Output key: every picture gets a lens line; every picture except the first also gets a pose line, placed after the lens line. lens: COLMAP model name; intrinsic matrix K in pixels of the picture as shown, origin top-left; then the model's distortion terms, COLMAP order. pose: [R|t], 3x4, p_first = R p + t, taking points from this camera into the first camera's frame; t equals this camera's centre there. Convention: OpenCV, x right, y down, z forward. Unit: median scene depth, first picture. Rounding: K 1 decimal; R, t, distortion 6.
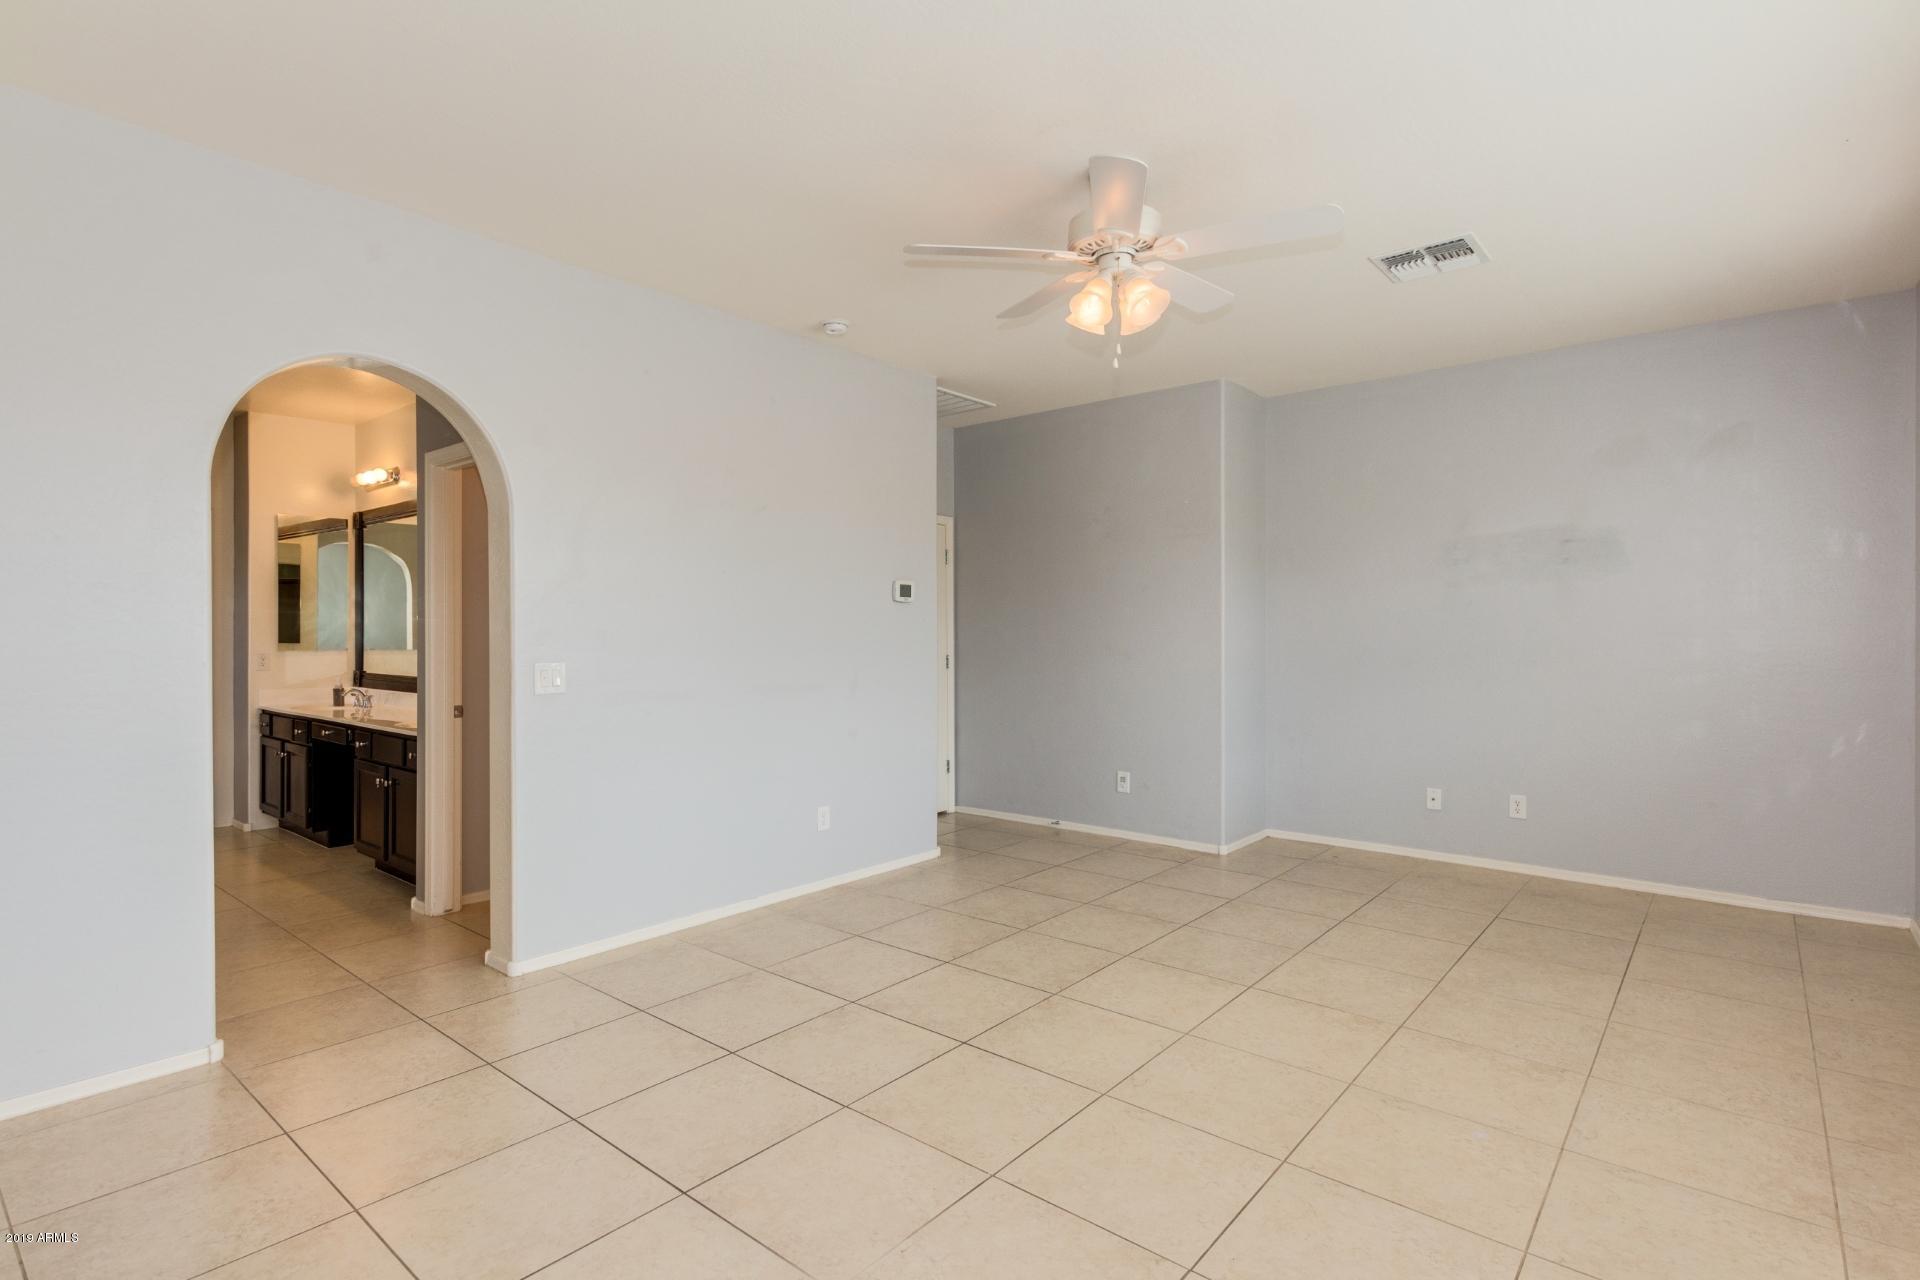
lens RADIAL K [[929.5, 0, 968.1], [0, 929.5, 636.5], [0, 0, 1]] dist [0.005053, 0.000358]
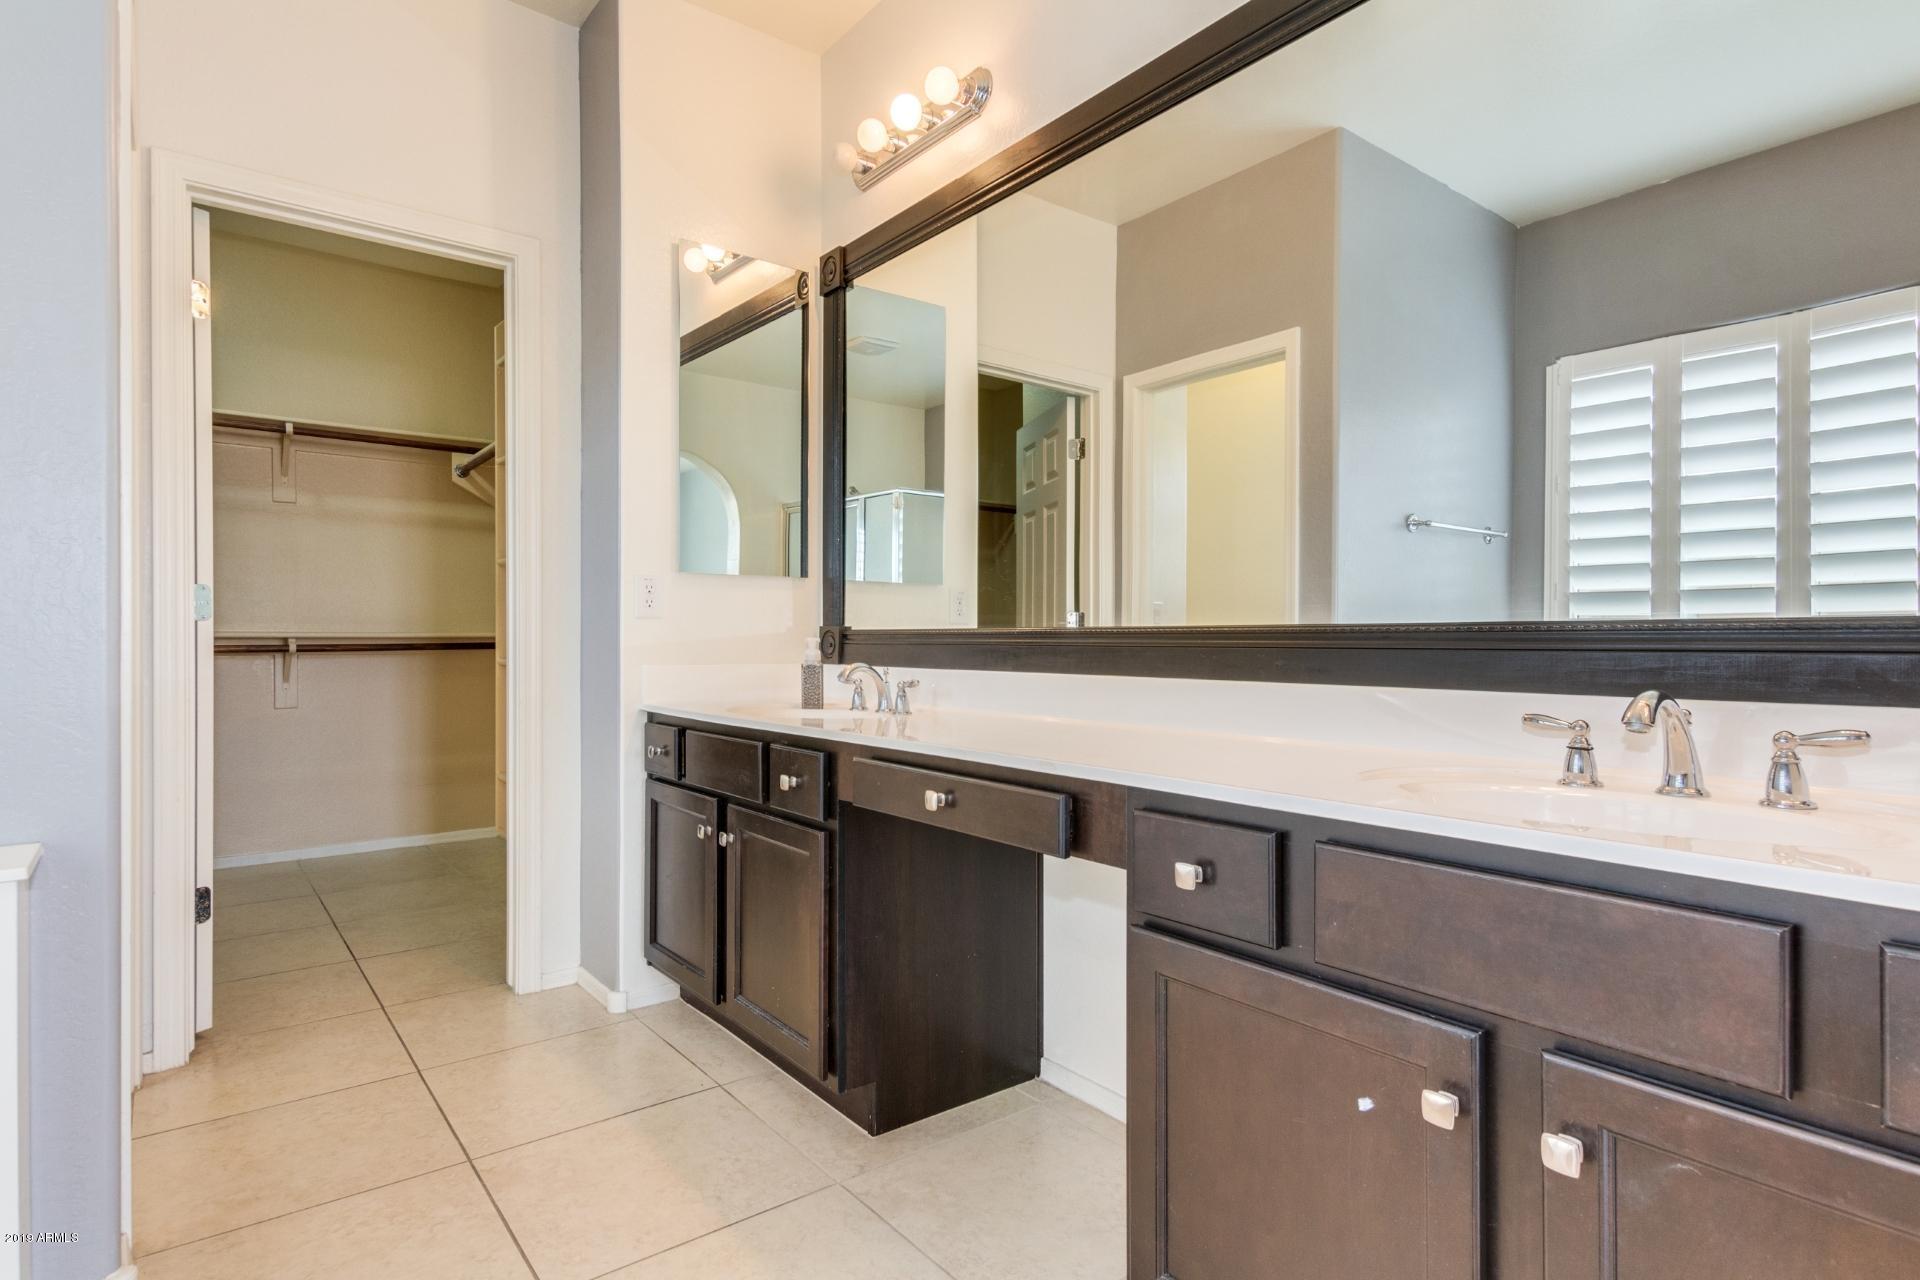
lens RADIAL K [[993.6, 0, 950.5], [0, 993.6, 640.2], [0, 0, 1]] dist [-0.000407, -0.000034]
pose [[0.977018, 0.000296, -0.213155, -0.536690], [-0.000804, 0.999997, -0.002294, 0.047188], [0.213154, 0.002412, 0.977016, 0.604330]]
